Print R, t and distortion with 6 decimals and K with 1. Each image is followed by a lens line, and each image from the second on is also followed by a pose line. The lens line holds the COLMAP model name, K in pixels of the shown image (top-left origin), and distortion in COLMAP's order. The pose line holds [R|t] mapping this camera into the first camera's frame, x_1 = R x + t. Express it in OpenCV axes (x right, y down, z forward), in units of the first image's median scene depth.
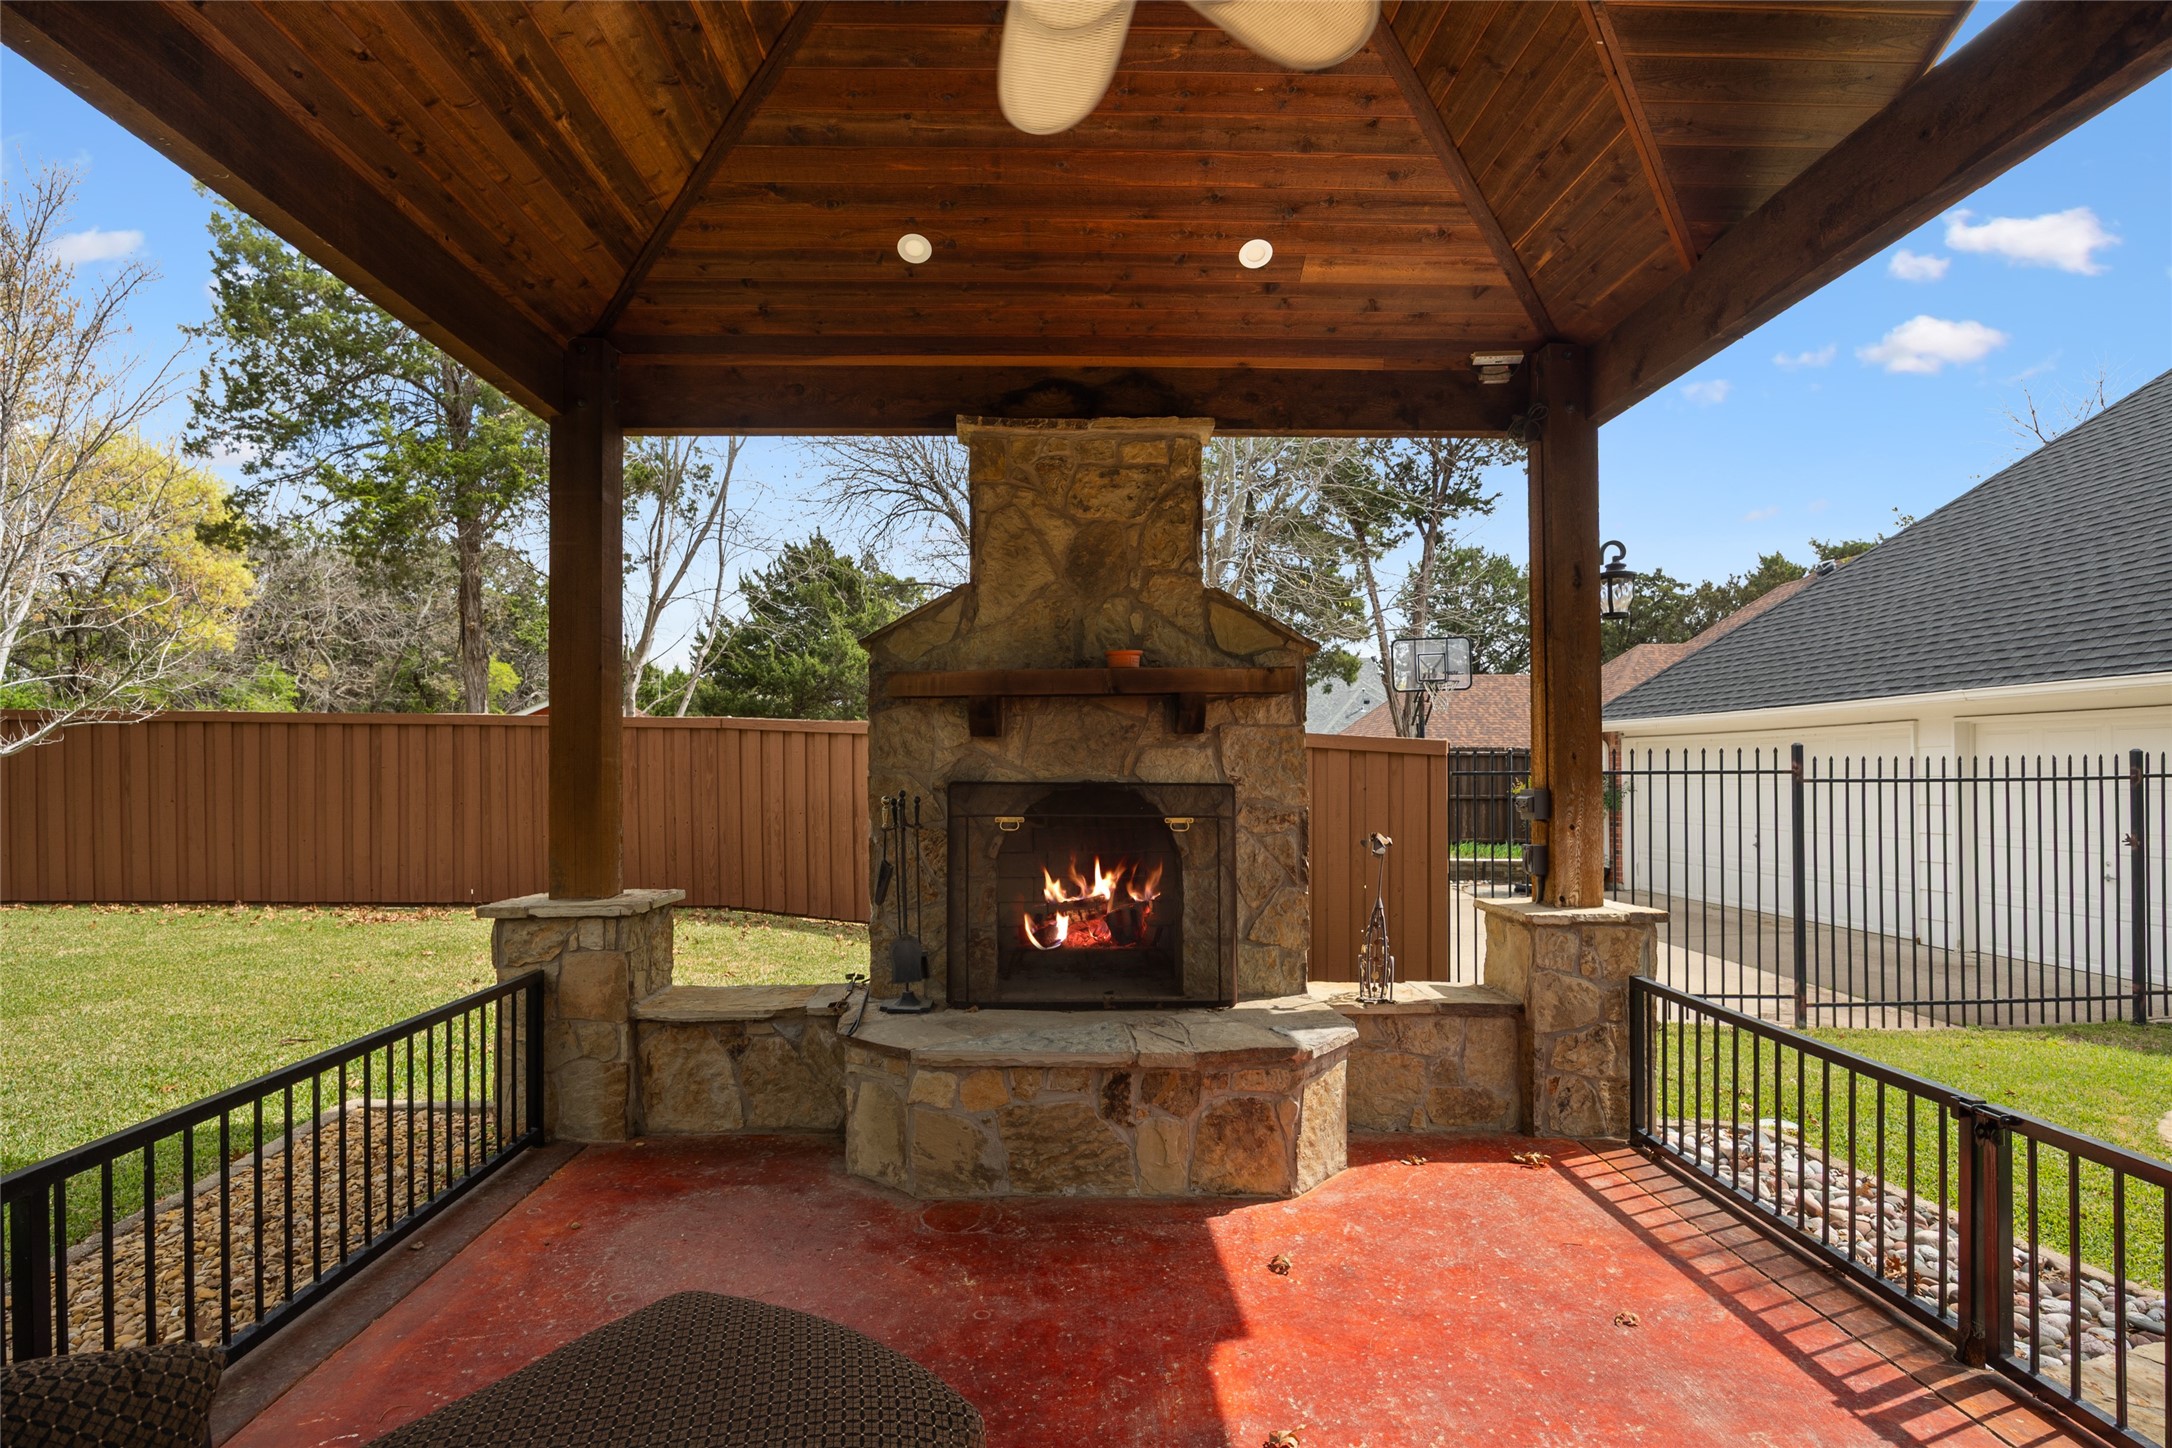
lens RADIAL K [[1106.4, 0, 1087.0], [0, 1106.4, 745.2], [0, 0, 1]] dist [-0.005319, -0.000090]
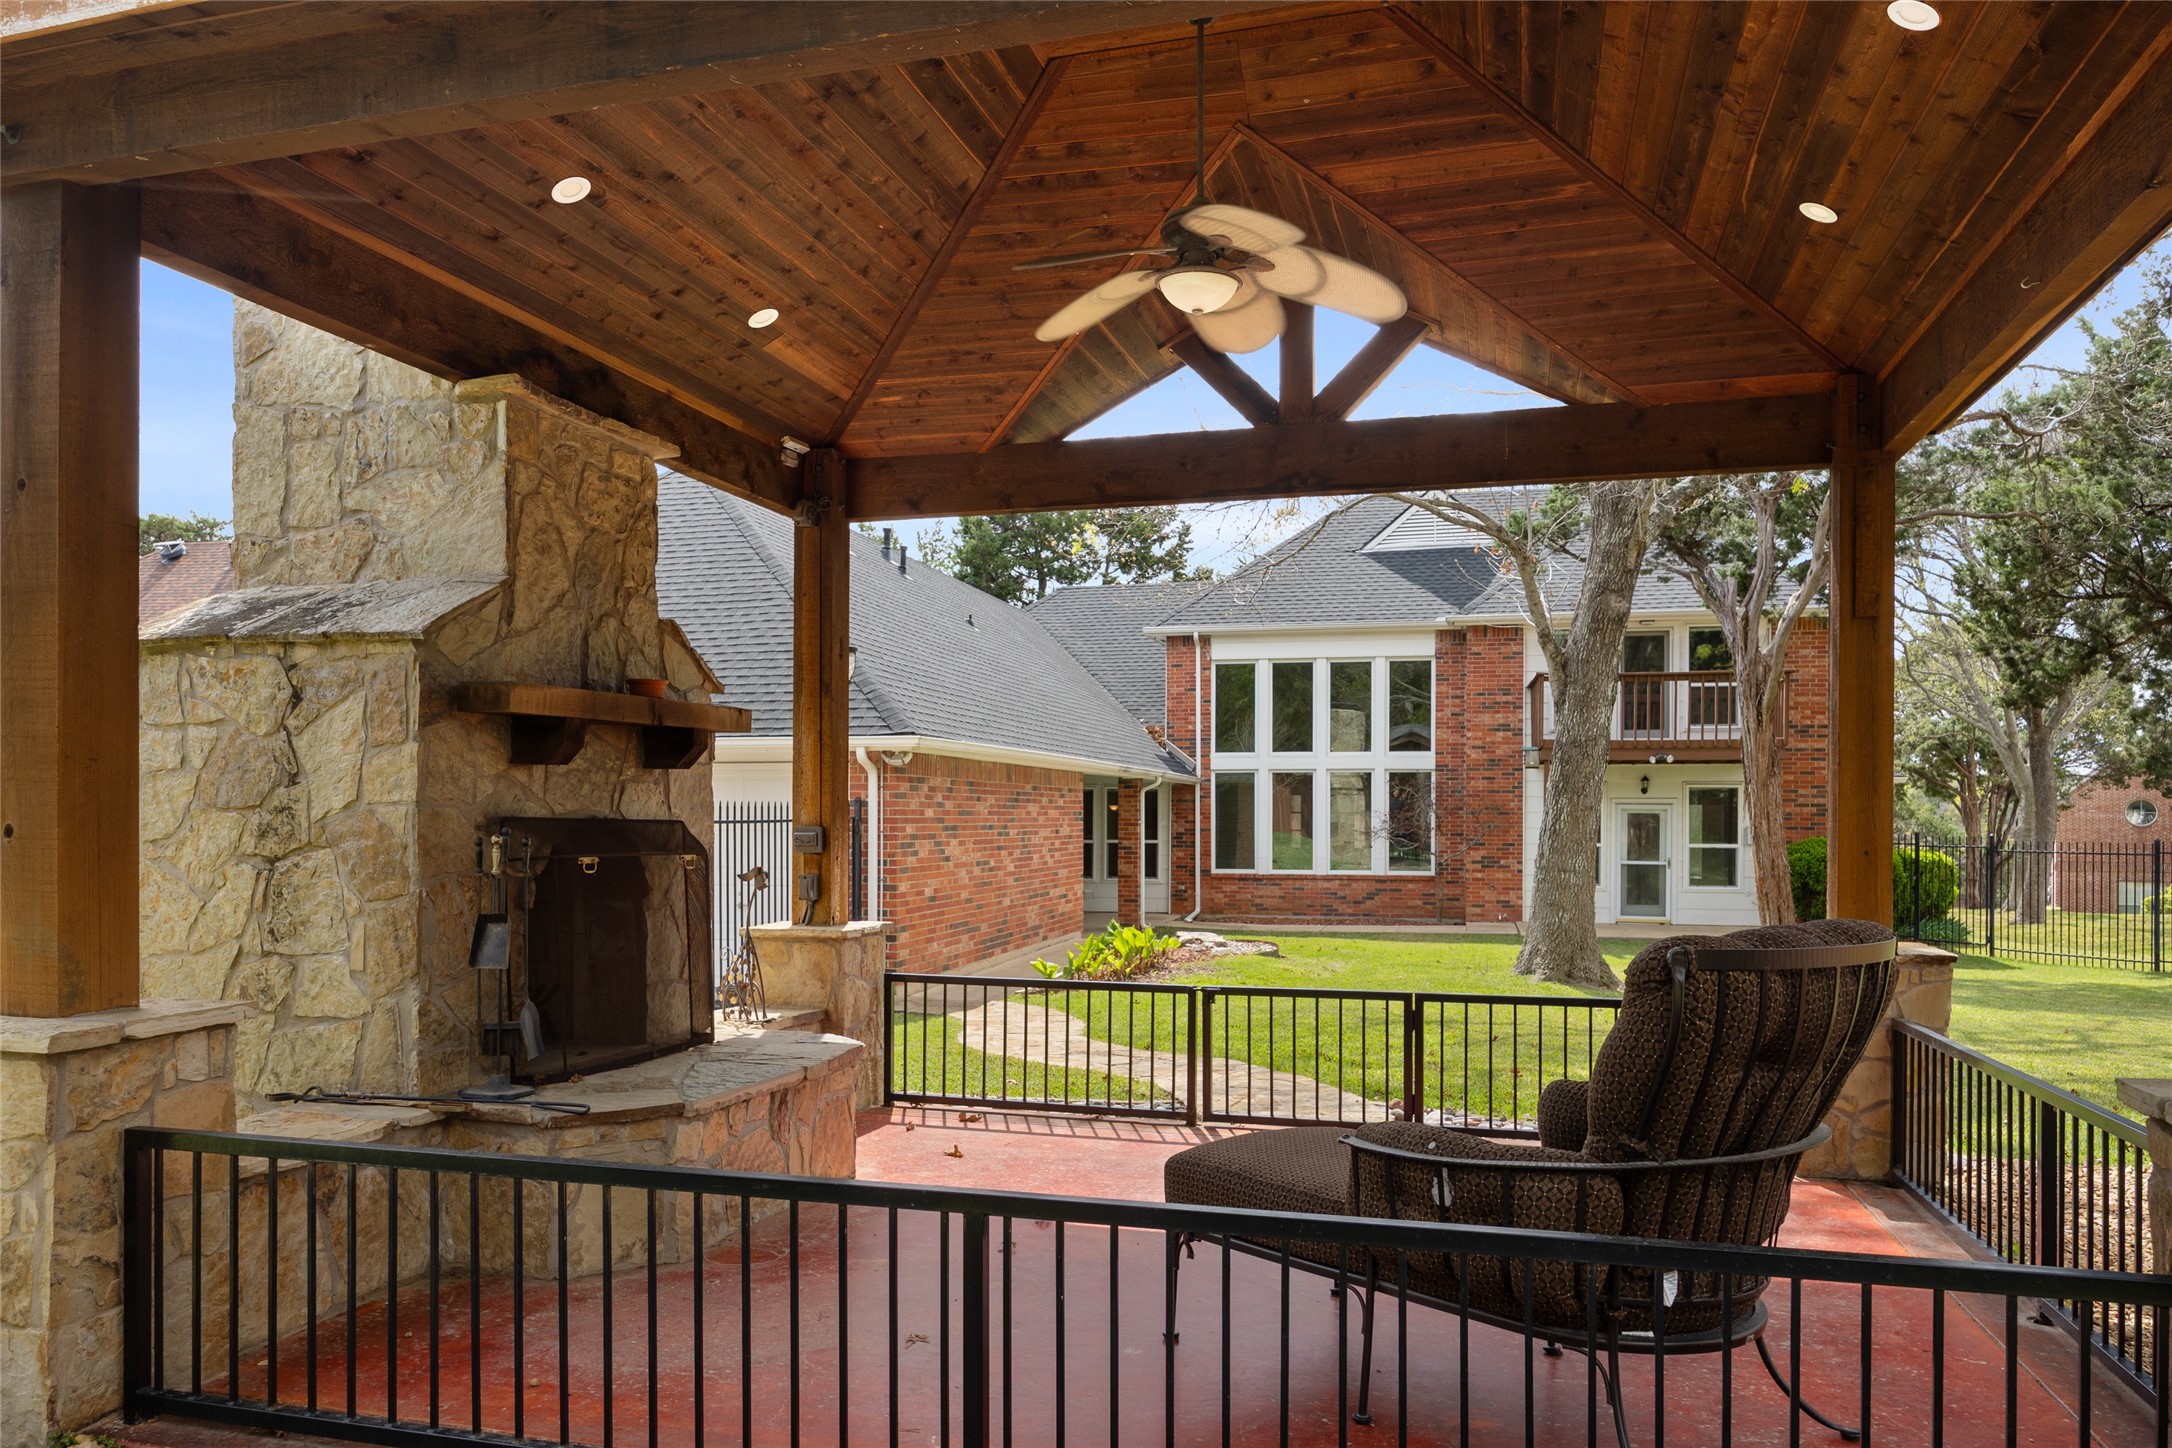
lens RADIAL K [[1563.6, 0, 1064.1], [0, 1563.6, 805.7], [0, 0, 1]] dist [0.000202, 0.000617]
pose [[0.315196, 0.009114, 0.948983, -1.078584], [-0.001590, 0.999958, -0.009075, 0.033907], [-0.949025, 0.001351, 0.315197, 0.238990]]
